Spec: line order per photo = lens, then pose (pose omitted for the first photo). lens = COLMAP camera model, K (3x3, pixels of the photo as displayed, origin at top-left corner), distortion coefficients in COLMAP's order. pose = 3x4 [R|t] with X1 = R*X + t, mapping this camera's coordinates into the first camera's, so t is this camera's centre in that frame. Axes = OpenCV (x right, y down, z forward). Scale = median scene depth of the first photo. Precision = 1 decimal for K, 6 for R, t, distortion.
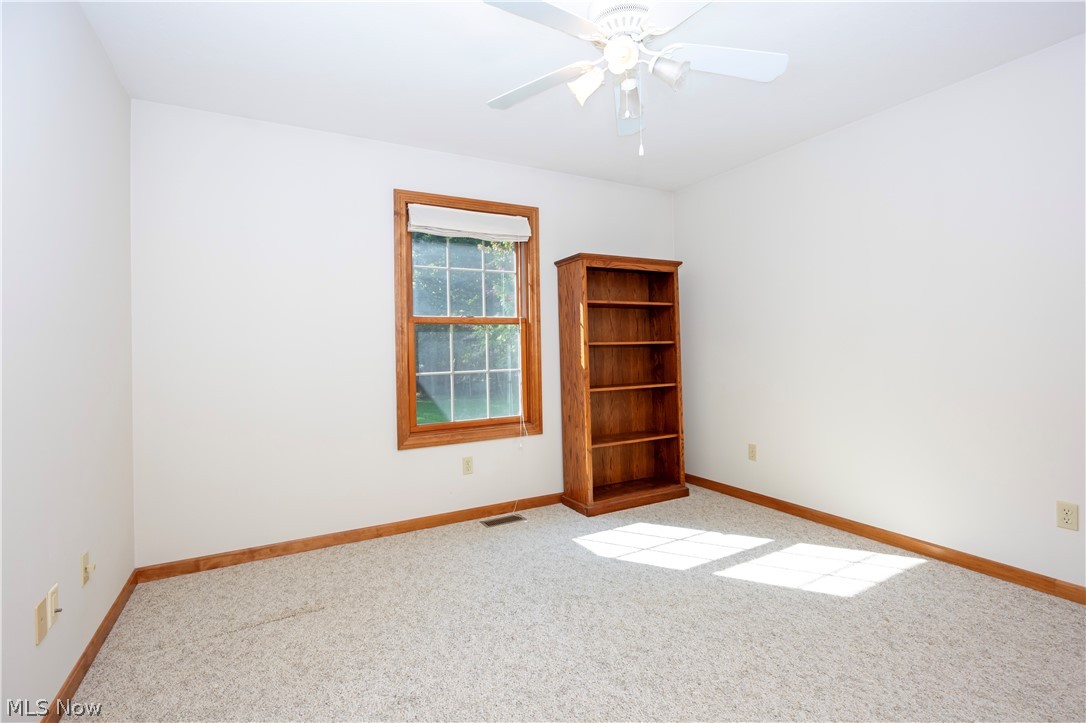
lens RADIAL K [[490.1, 0, 545.7], [0, 490.1, 354.4], [0, 0, 1]] dist [-0.001907, 0.000083]
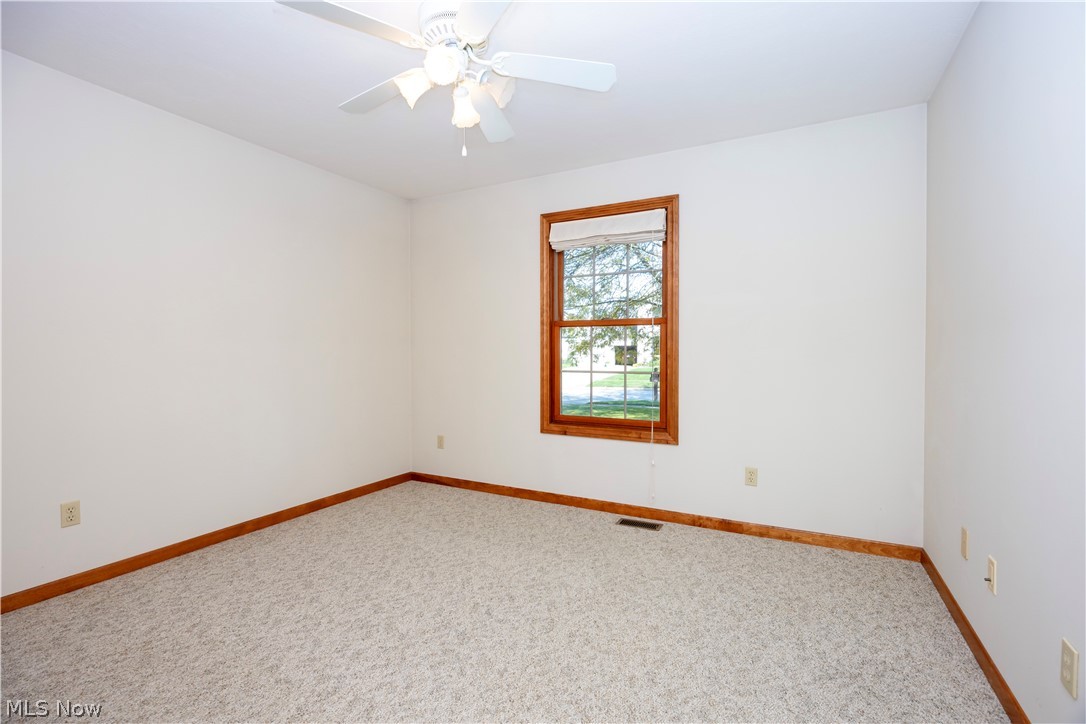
lens RADIAL K [[490.1, 0, 545.7], [0, 490.1, 354.9], [0, 0, 1]] dist [-0.001907, 0.000083]
pose [[0.568983, 0.028022, -0.821871, 0.612912], [-0.013811, 0.999604, 0.024520, -0.022644], [0.822233, -0.002601, 0.569145, 0.290623]]
